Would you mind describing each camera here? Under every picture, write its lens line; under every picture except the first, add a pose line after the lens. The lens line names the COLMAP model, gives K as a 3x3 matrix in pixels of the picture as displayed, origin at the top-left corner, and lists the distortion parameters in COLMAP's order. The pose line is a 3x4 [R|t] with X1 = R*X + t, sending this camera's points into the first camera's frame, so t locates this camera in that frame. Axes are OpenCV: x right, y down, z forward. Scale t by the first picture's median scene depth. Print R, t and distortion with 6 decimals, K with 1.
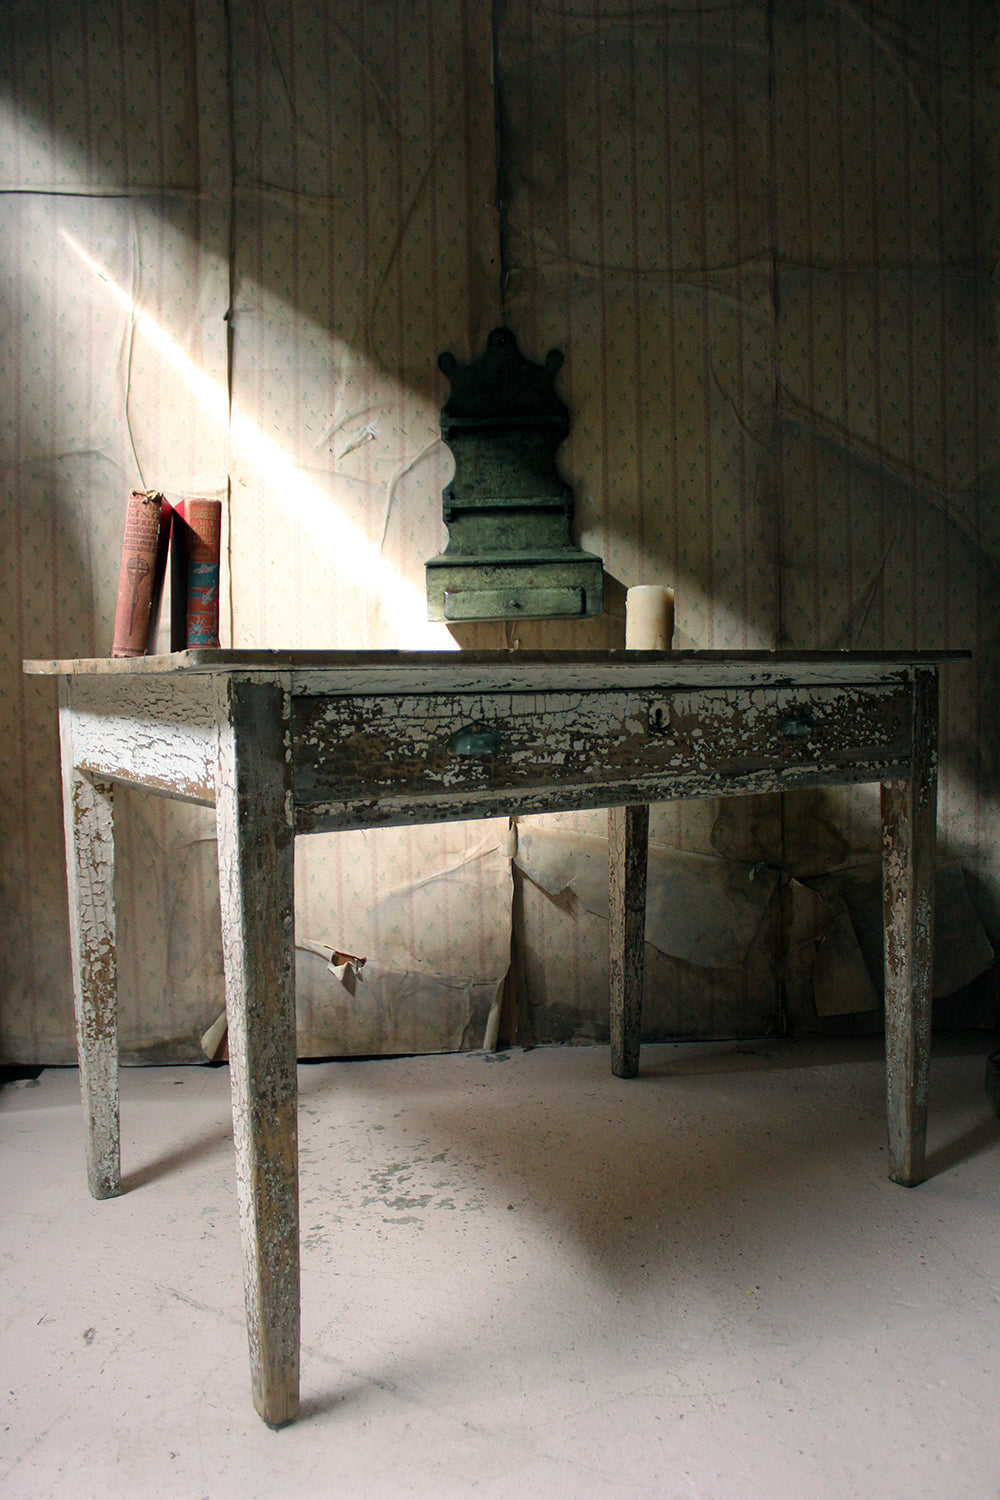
lens RADIAL K [[1250.6, 0, 489.1], [0, 1250.6, 753.5], [0, 0, 1]] dist [-0.163350, 0.140126]
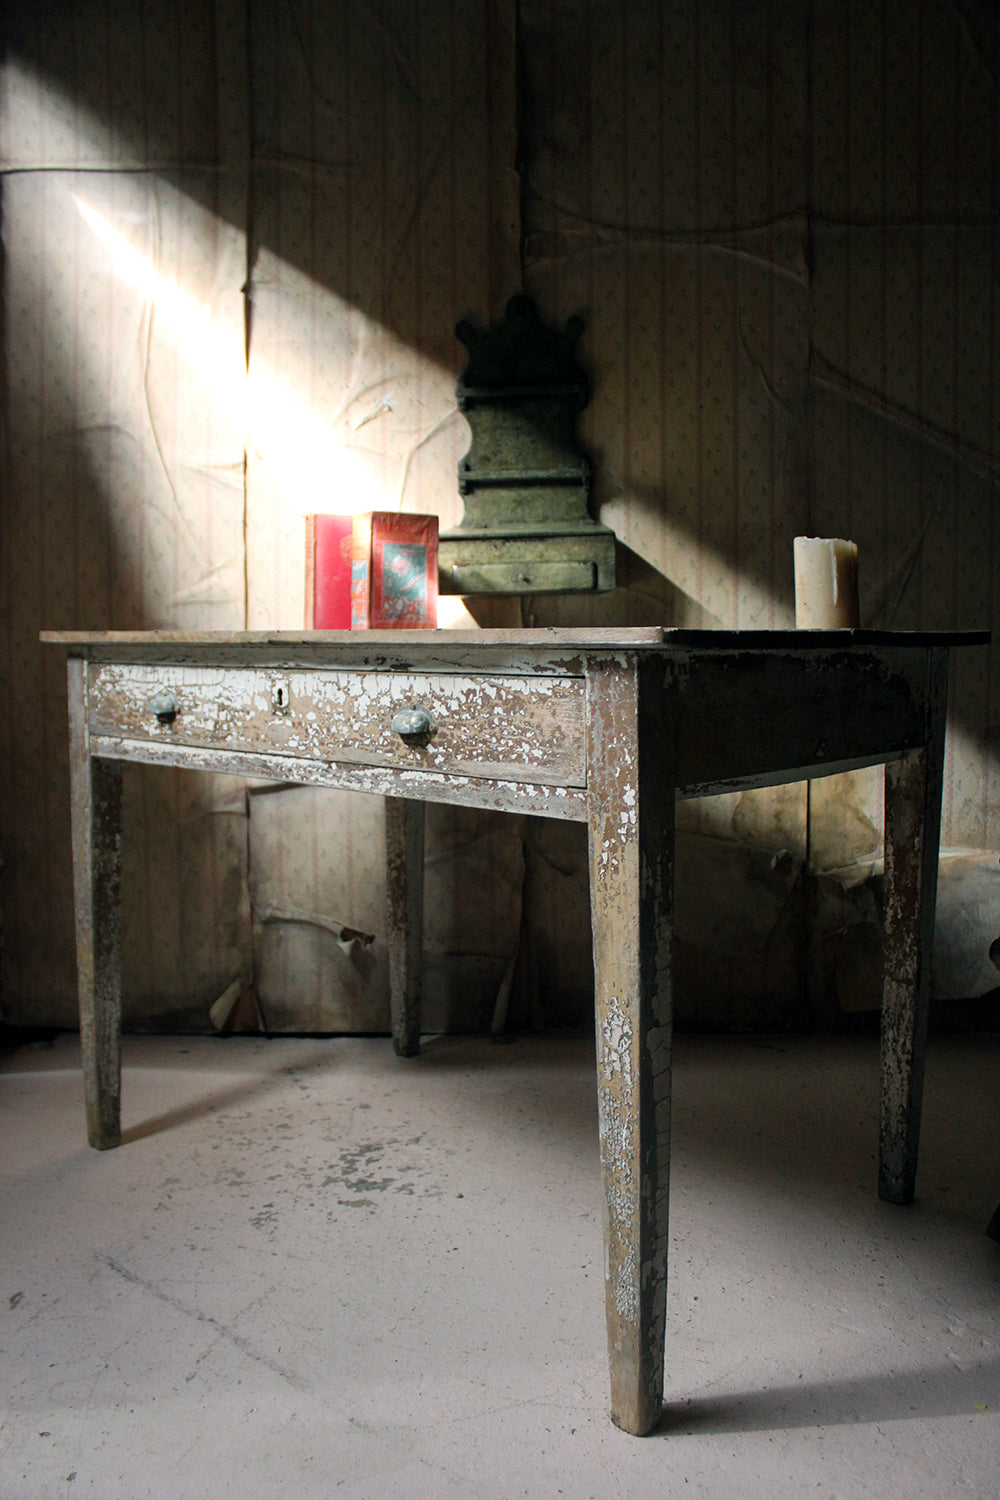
lens RADIAL K [[1250.6, 0, 482.4], [0, 1250.6, 748.0], [0, 0, 1]] dist [-0.163350, 0.140126]
pose [[0.993532, 0.019607, -0.111849, 0.096209], [-0.017575, 0.999663, 0.019125, -0.005276], [0.112186, -0.017036, 0.993541, 0.024651]]
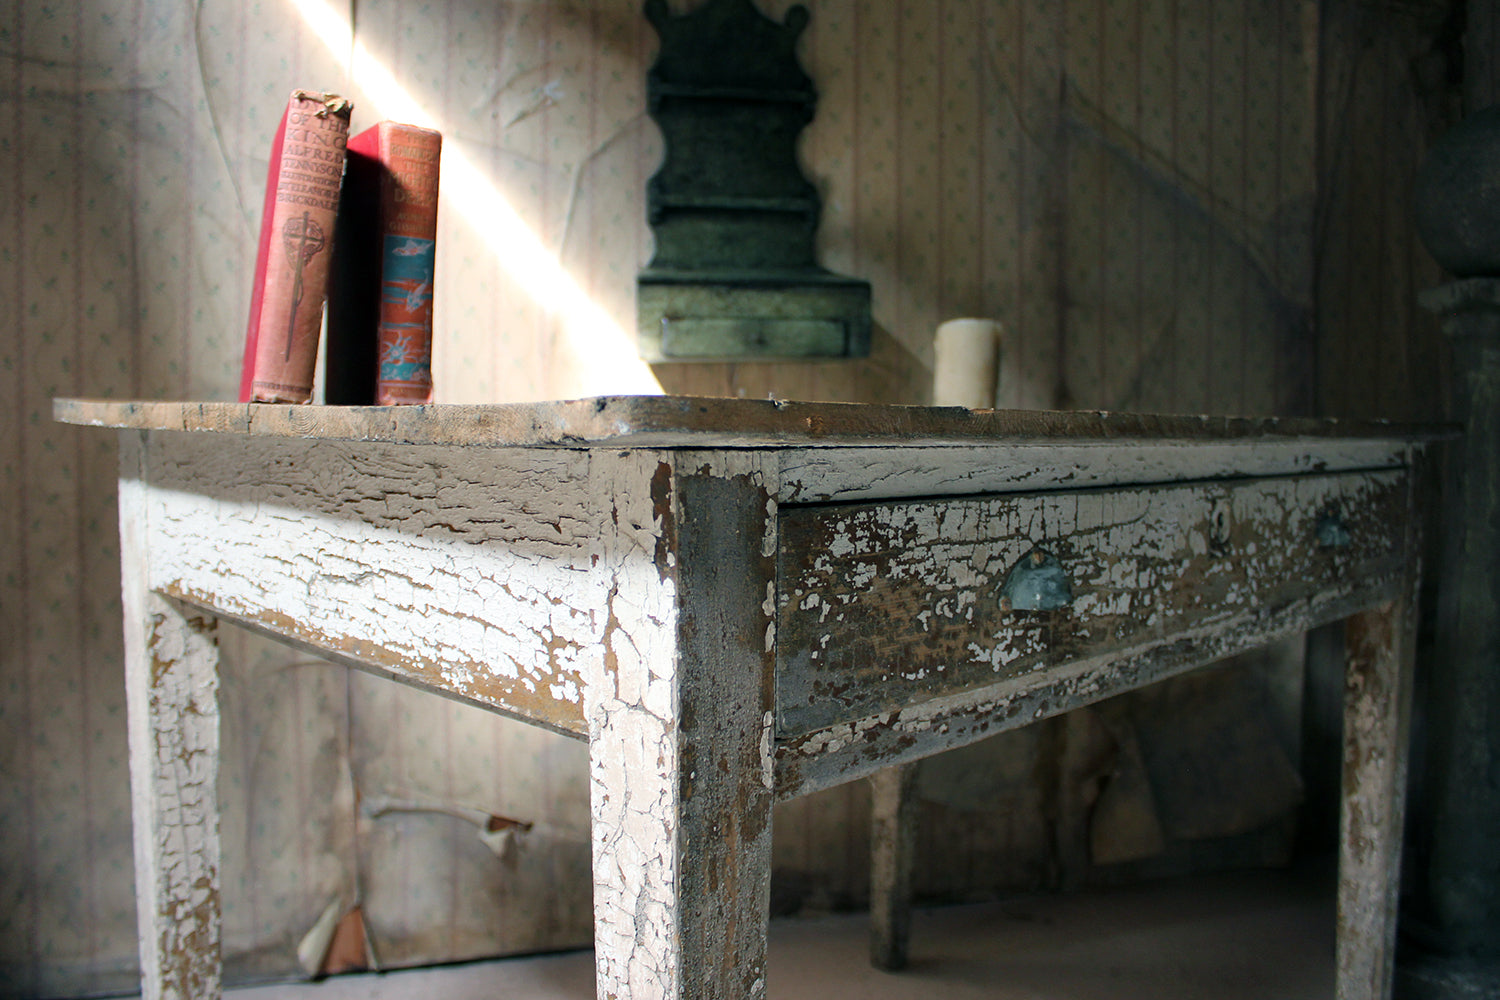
lens RADIAL K [[1228.6, 0, 746.0], [0, 1228.6, 493.6], [0, 0, 1]] dist [-0.142011, 0.107308]
pose [[0.976394, 0.012131, 0.215655, -0.134666], [-0.011273, 0.999923, -0.005204, -0.024110], [-0.215701, 0.002650, 0.976456, 0.286938]]
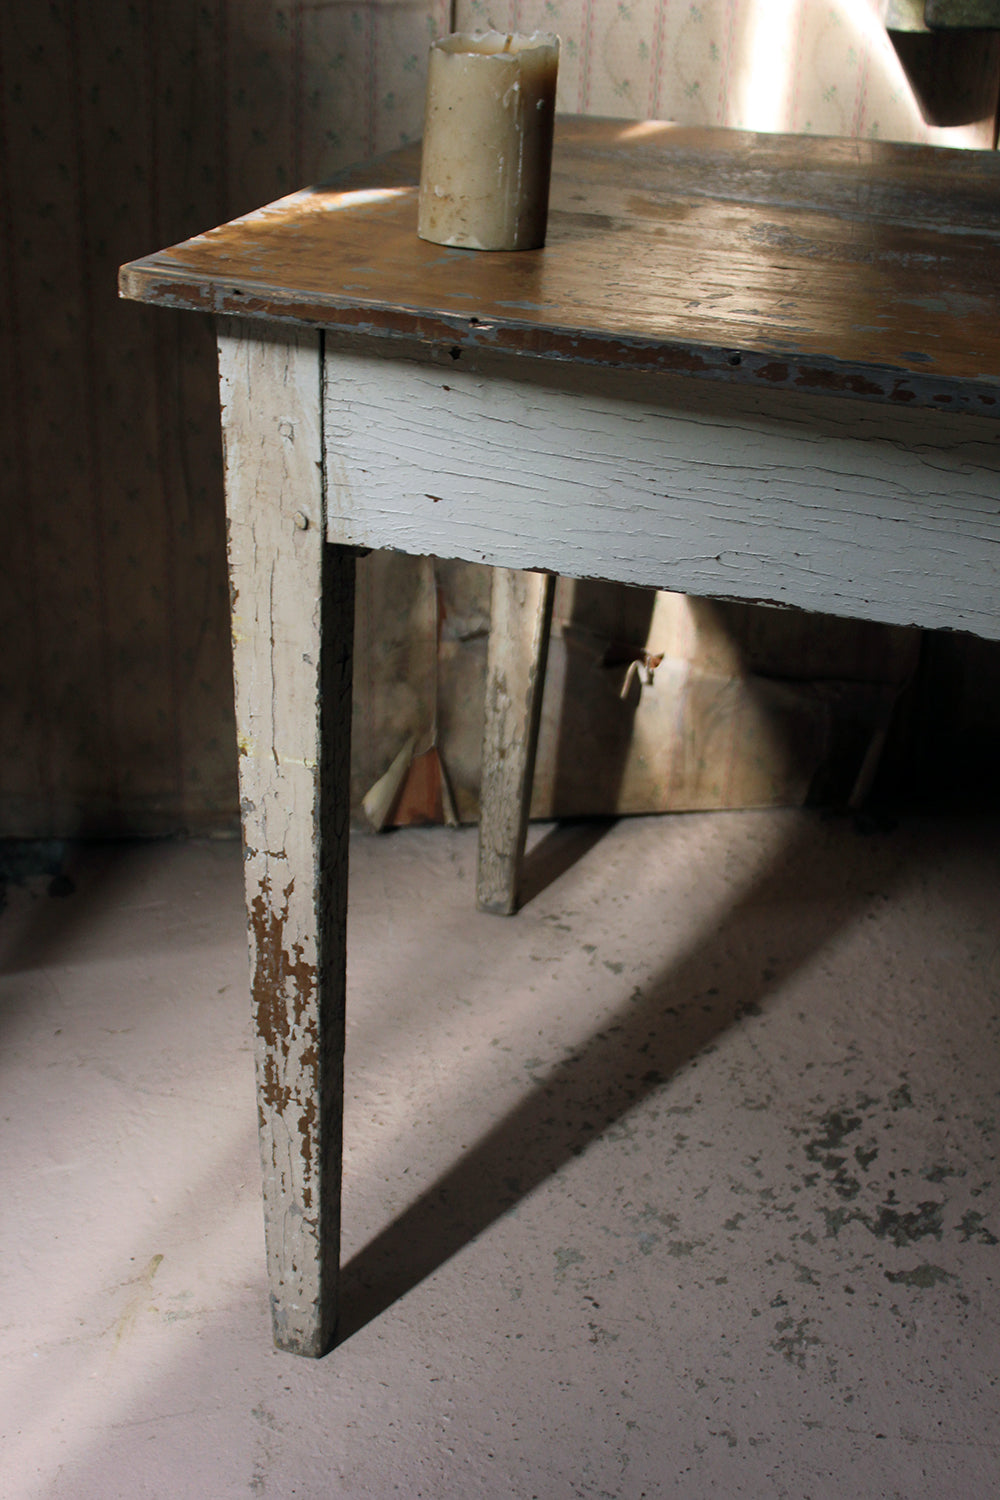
lens RADIAL K [[1878.1, 0, 501.4], [0, 1878.1, 739.8], [0, 0, 1]] dist [-0.043749, 0.000000]
pose [[0.995605, 0.016642, 0.092164, -0.250040], [-0.051853, 0.917443, 0.394474, -0.126222], [-0.077990, -0.397519, 0.914273, 0.235255]]
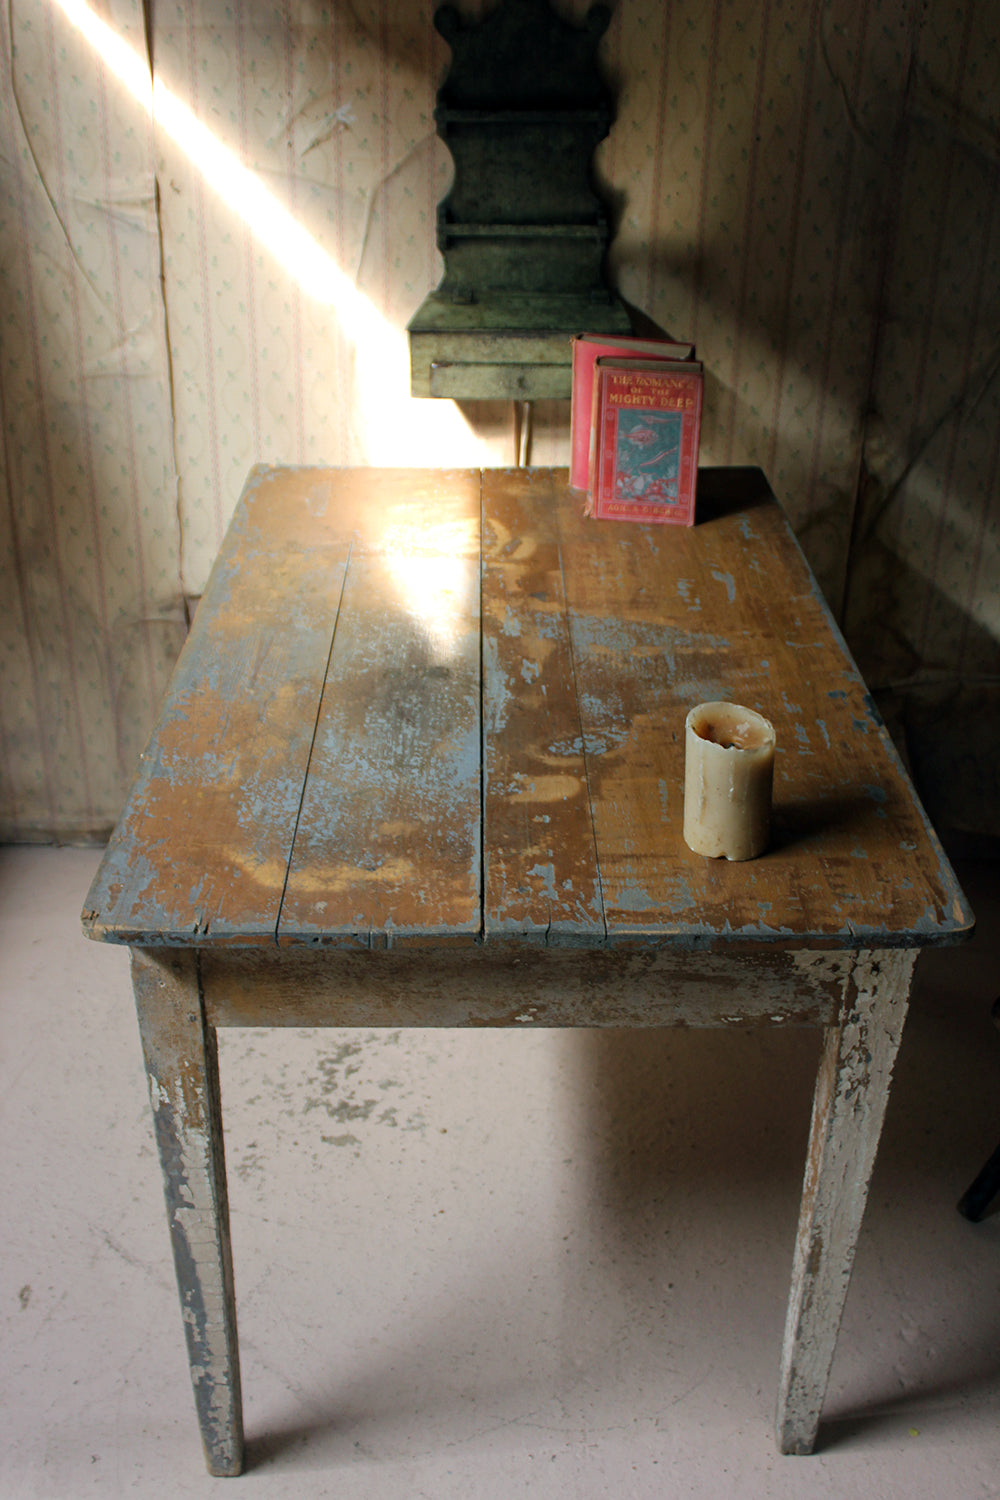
lens RADIAL K [[1580.4, 0, 482.4], [0, 1580.4, 756.3], [0, 0, 1]] dist [-0.069635, 0.000000]
pose [[0.995650, 0.069072, -0.062528, 0.073193], [-0.035002, 0.899254, 0.436025, -0.329751], [0.086345, -0.431939, 0.897760, 0.000563]]
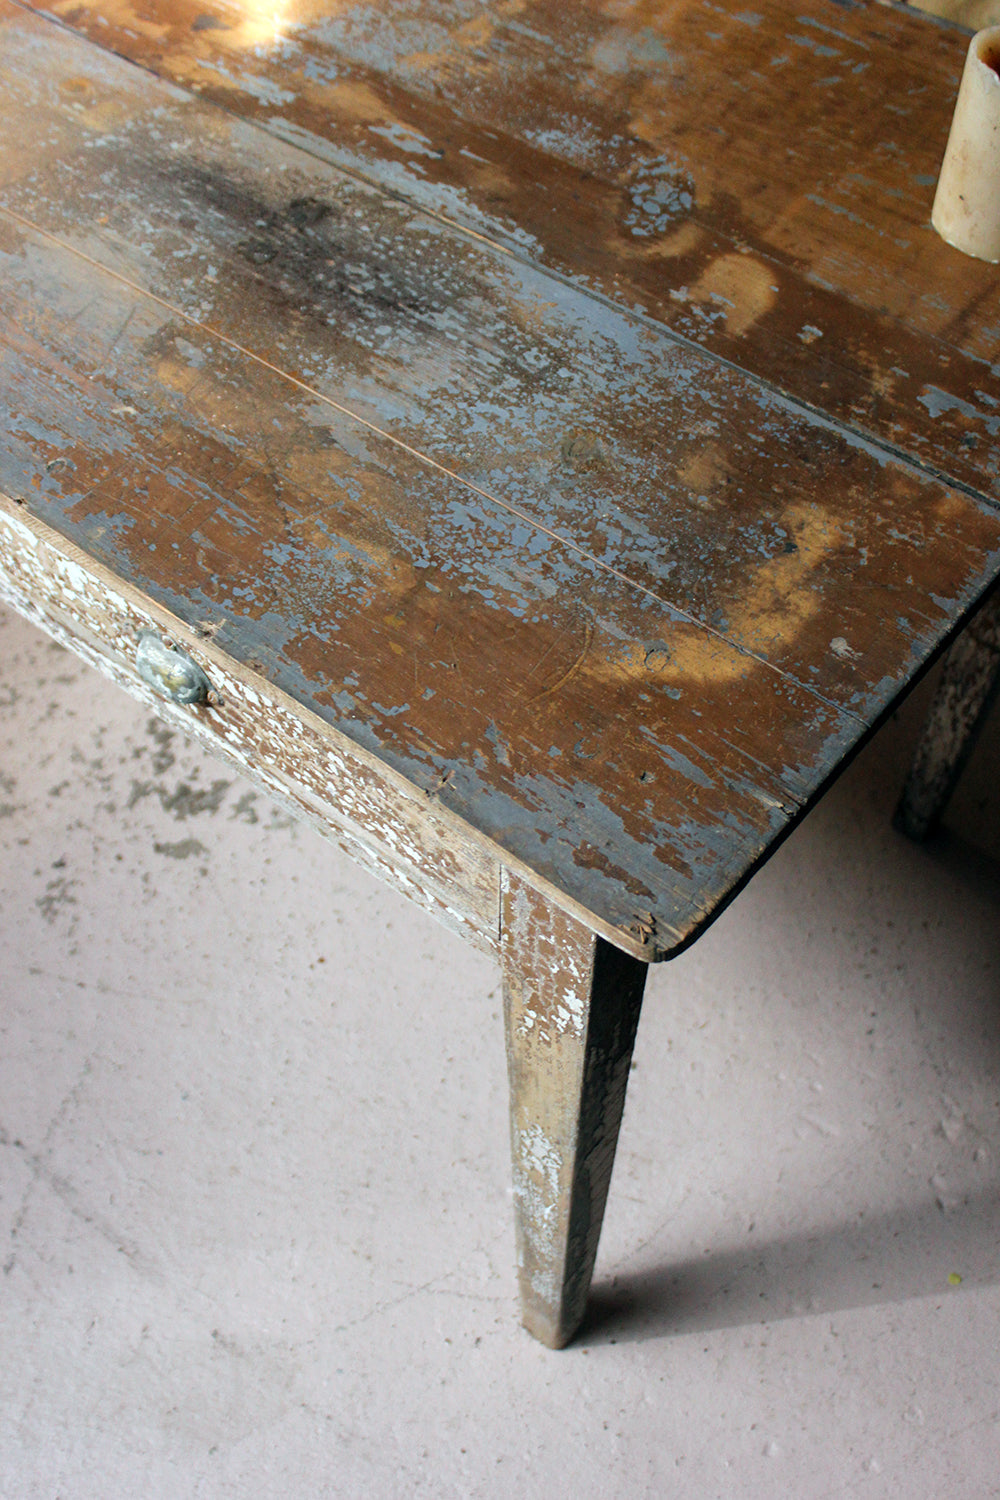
lens RADIAL K [[1643.7, 0, 494.6], [0, 1643.7, 757.3], [0, 0, 1]] dist [-0.089036, 0.000000]
pose [[0.998842, 0.048079, 0.001984, 0.078360], [-0.032359, 0.640614, 0.767181, -0.286668], [0.035615, -0.766356, 0.641428, 0.310381]]
